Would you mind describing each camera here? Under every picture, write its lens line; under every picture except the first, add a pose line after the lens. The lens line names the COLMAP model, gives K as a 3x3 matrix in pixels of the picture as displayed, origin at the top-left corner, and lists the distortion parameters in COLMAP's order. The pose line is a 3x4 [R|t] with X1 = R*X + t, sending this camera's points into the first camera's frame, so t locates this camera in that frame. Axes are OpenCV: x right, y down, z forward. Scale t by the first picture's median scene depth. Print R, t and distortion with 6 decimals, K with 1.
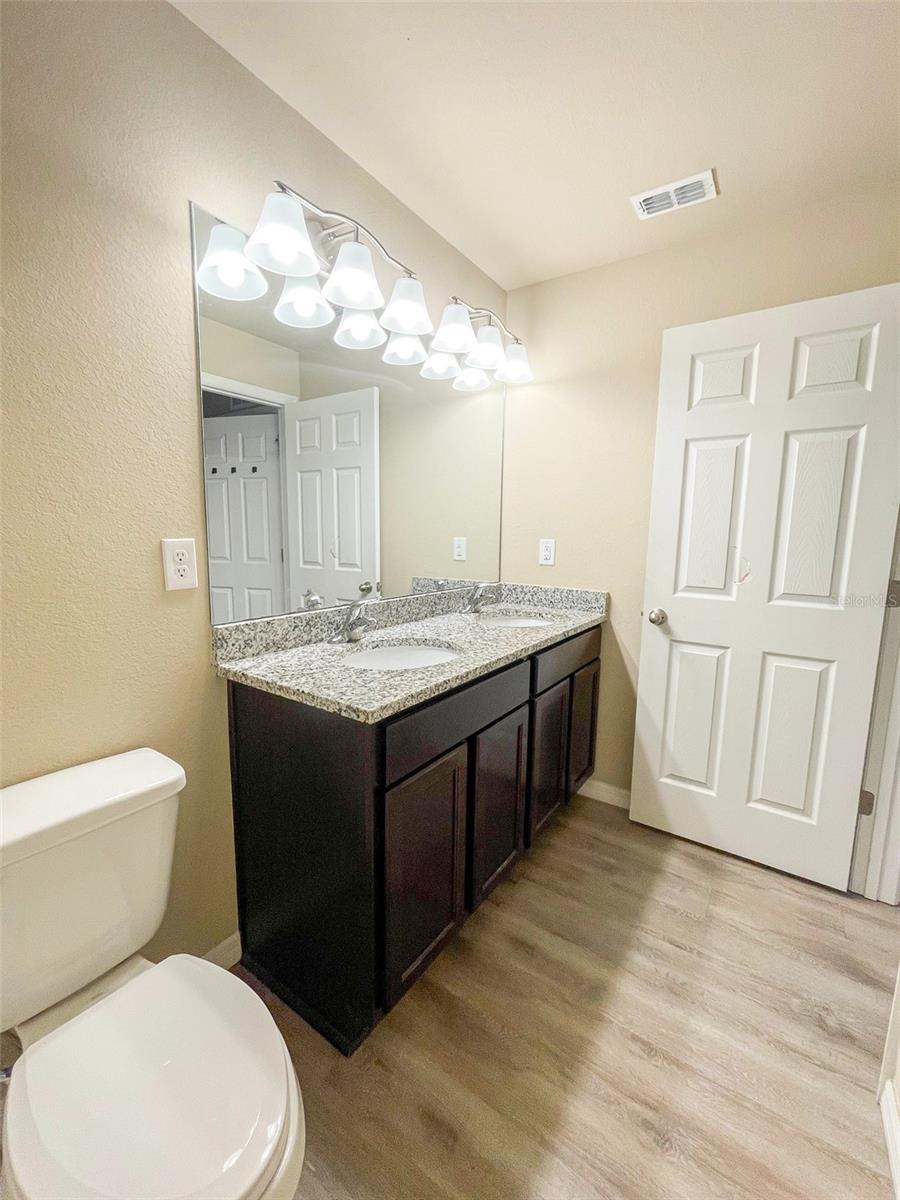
lens RADIAL K [[505.2, 0, 448.5], [0, 505.2, 596.5], [0, 0, 1]] dist [-0.001875, -0.000320]
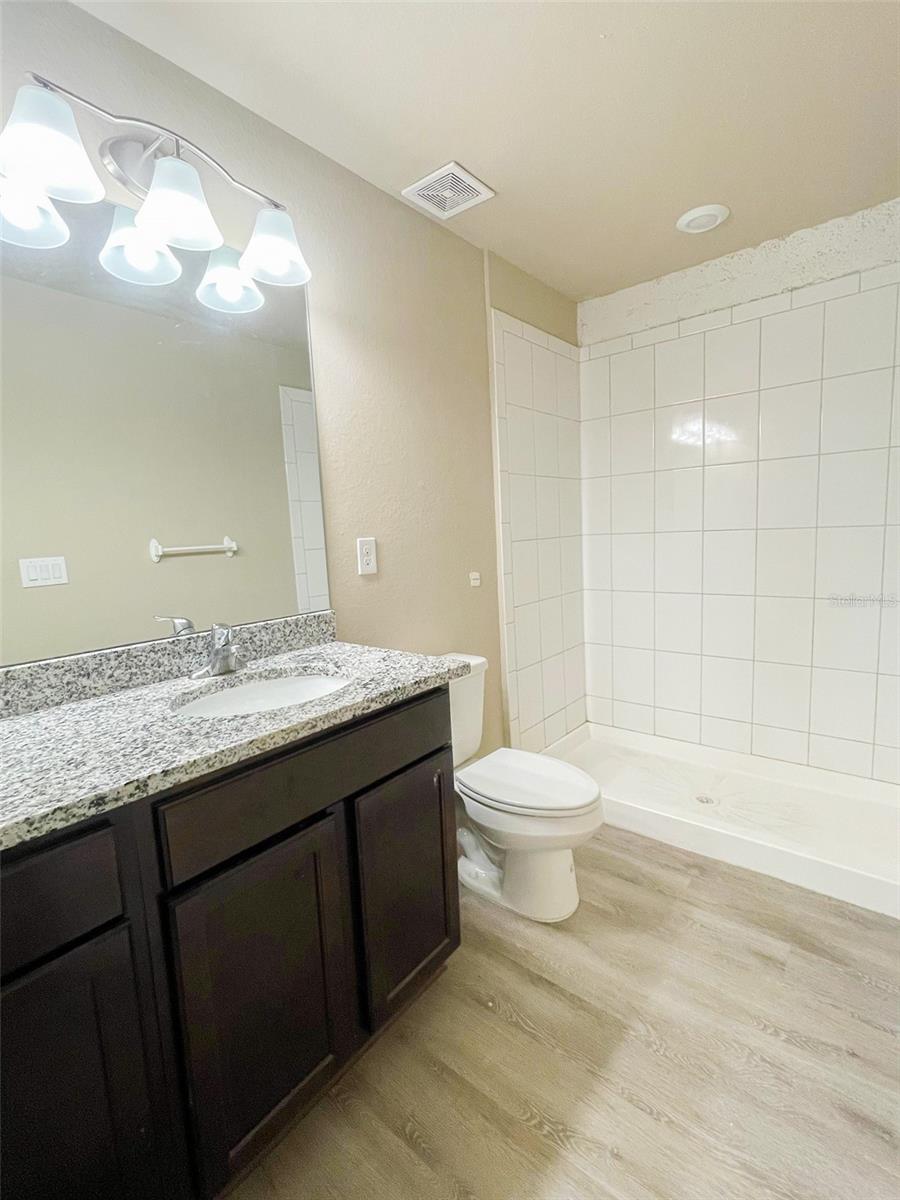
lens RADIAL K [[486.3, 0, 451.0], [0, 486.3, 590.5], [0, 0, 1]] dist [0.012013, -0.013513]
pose [[0.996881, -0.067242, -0.041323, 0.223606], [0.067442, 0.997717, 0.003454, -0.018707], [0.040996, -0.006230, 0.999140, 0.280913]]
